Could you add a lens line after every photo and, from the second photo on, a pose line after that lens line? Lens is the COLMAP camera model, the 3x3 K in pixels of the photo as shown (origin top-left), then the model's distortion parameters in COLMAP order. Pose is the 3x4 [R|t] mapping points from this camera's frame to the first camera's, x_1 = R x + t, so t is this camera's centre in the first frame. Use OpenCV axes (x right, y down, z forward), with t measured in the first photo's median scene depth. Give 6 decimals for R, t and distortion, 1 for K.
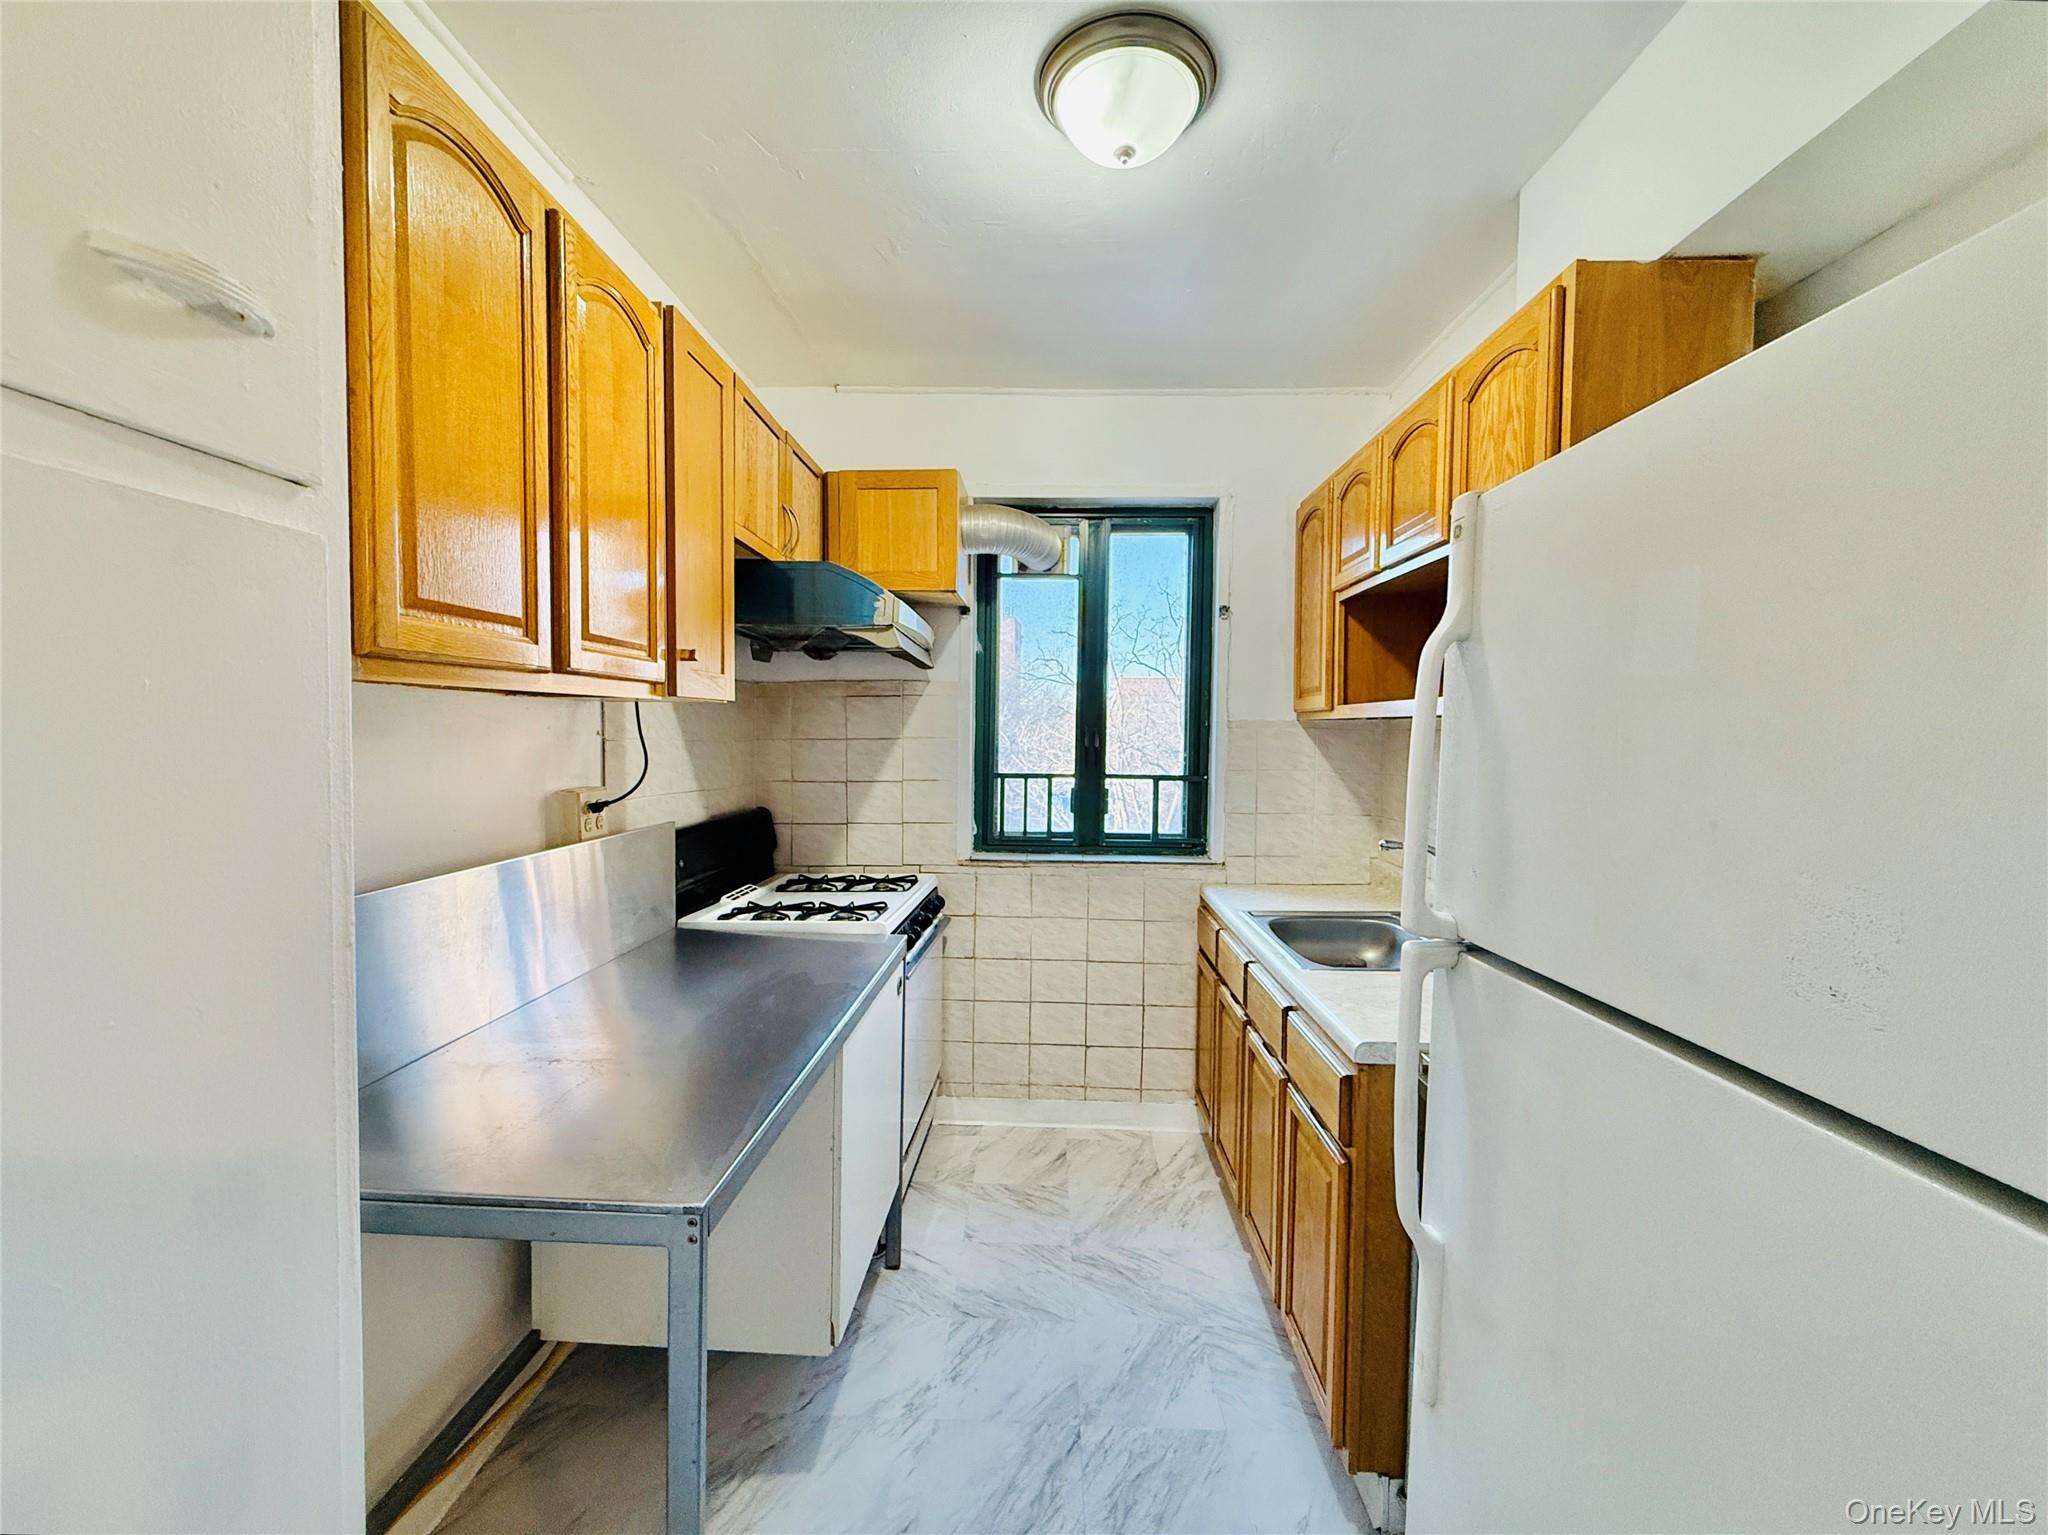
lens RADIAL K [[846.0, 0, 1022.8], [0, 846.0, 775.9], [0, 0, 1]] dist [0.003057, -0.000566]
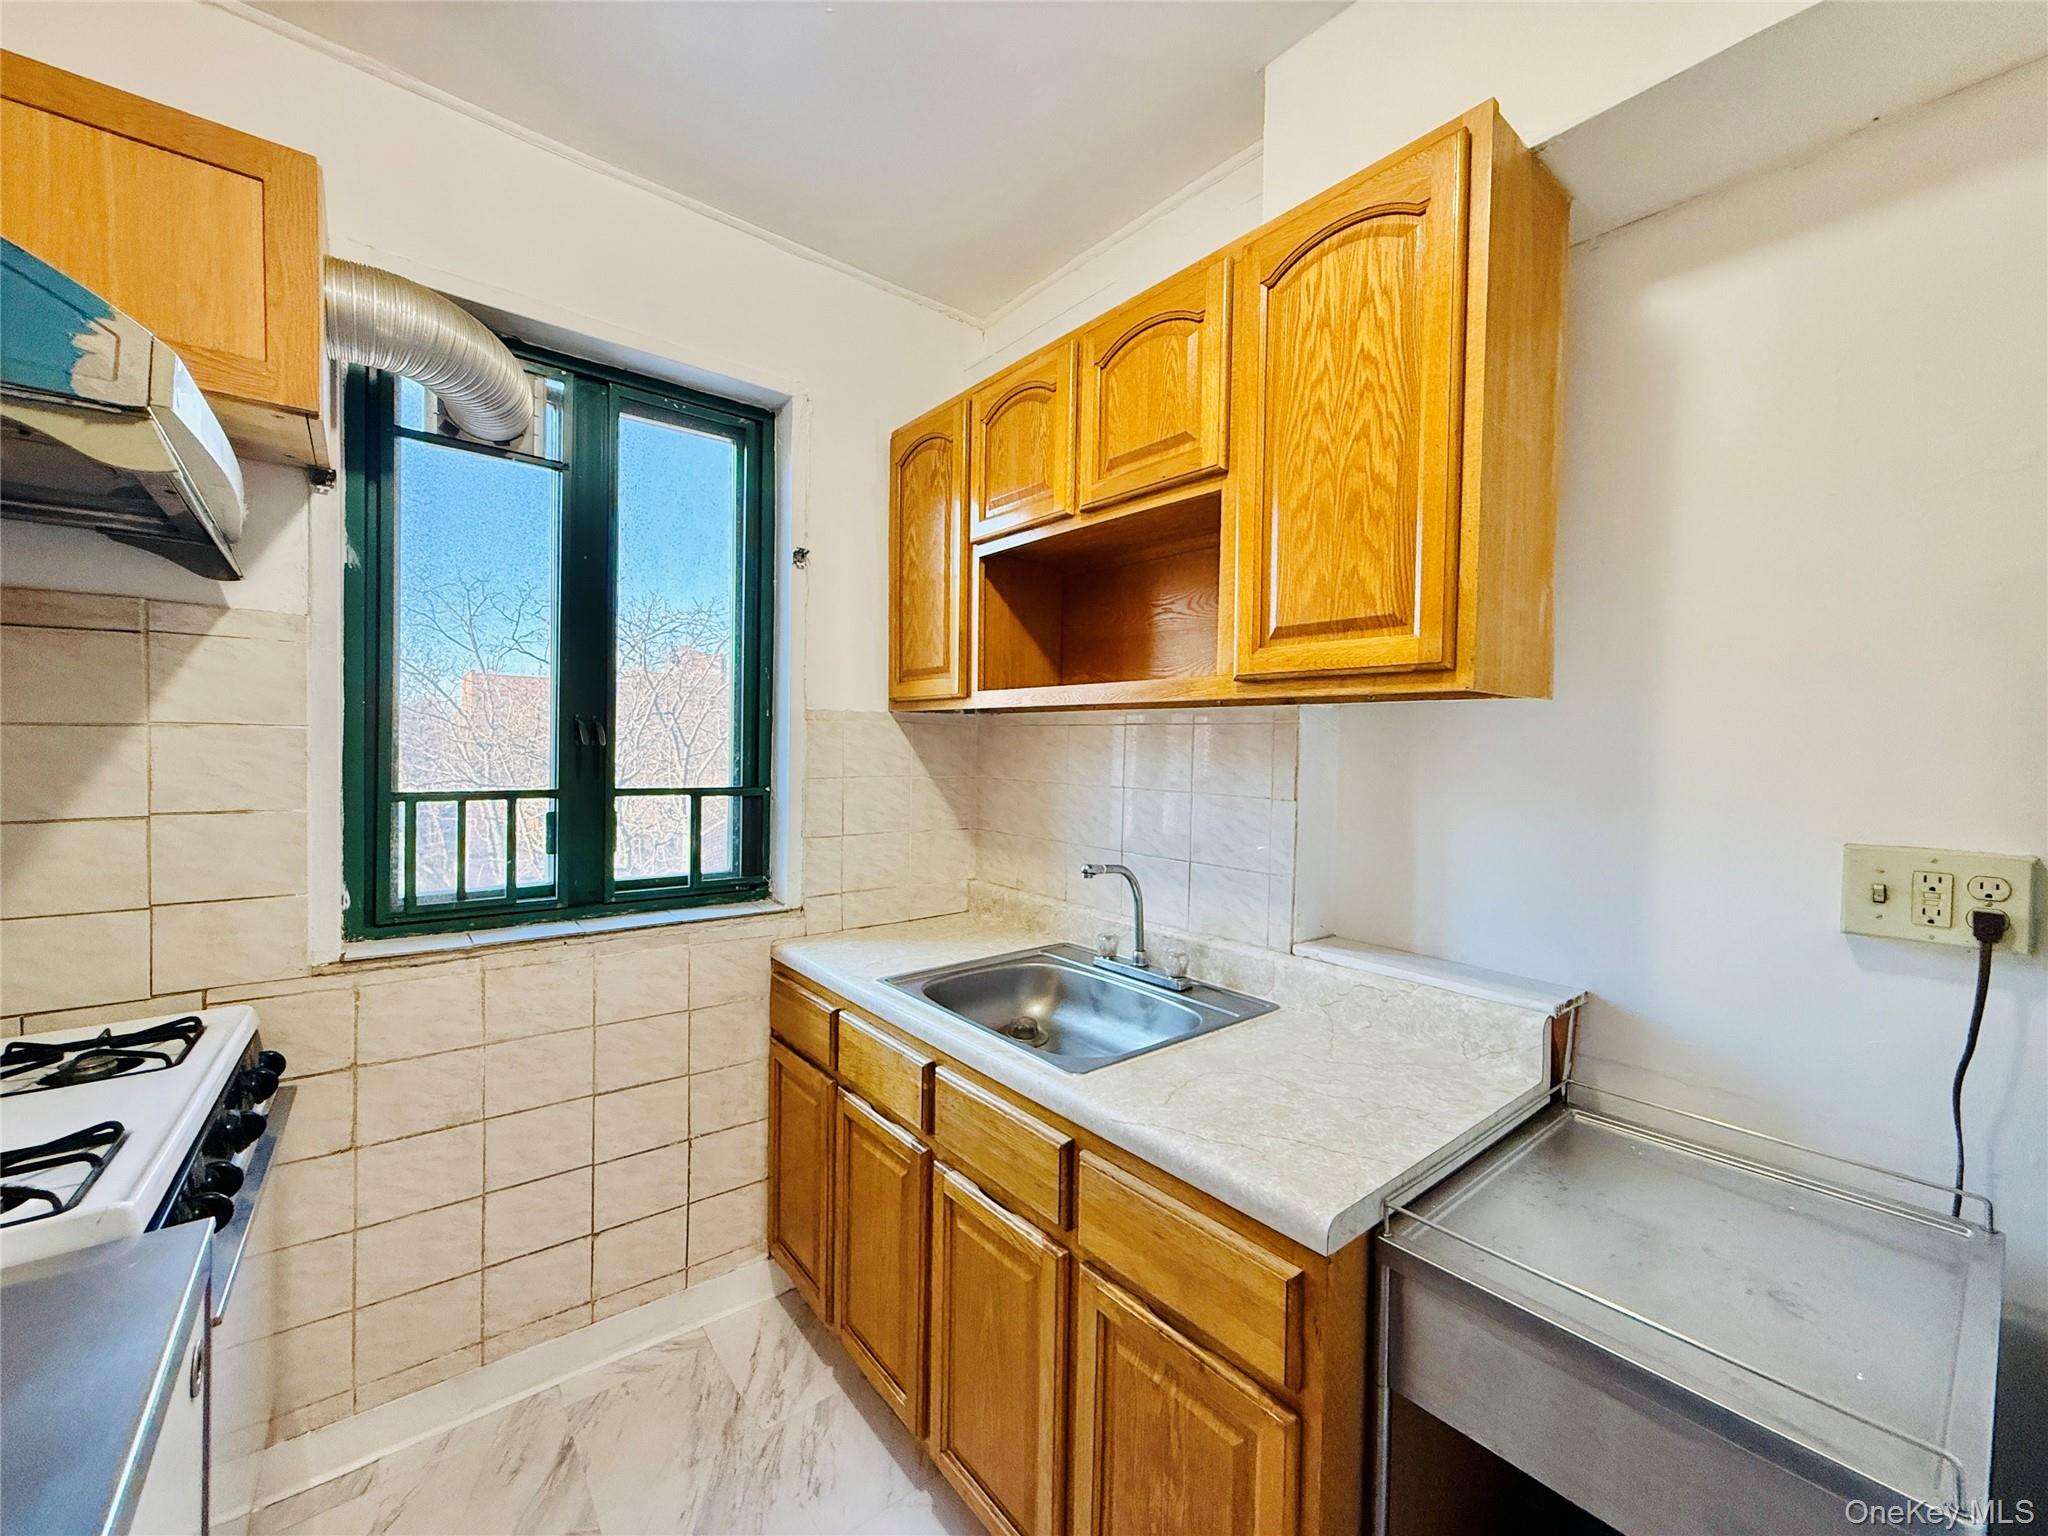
lens RADIAL K [[846.0, 0, 1060.7], [0, 846.0, 769.7], [0, 0, 1]] dist [0.003057, -0.000566]
pose [[0.755322, -0.014255, 0.655198, -0.066668], [0.023993, 0.999695, -0.005910, -0.004456], [-0.654914, 0.020184, 0.755434, 0.310969]]
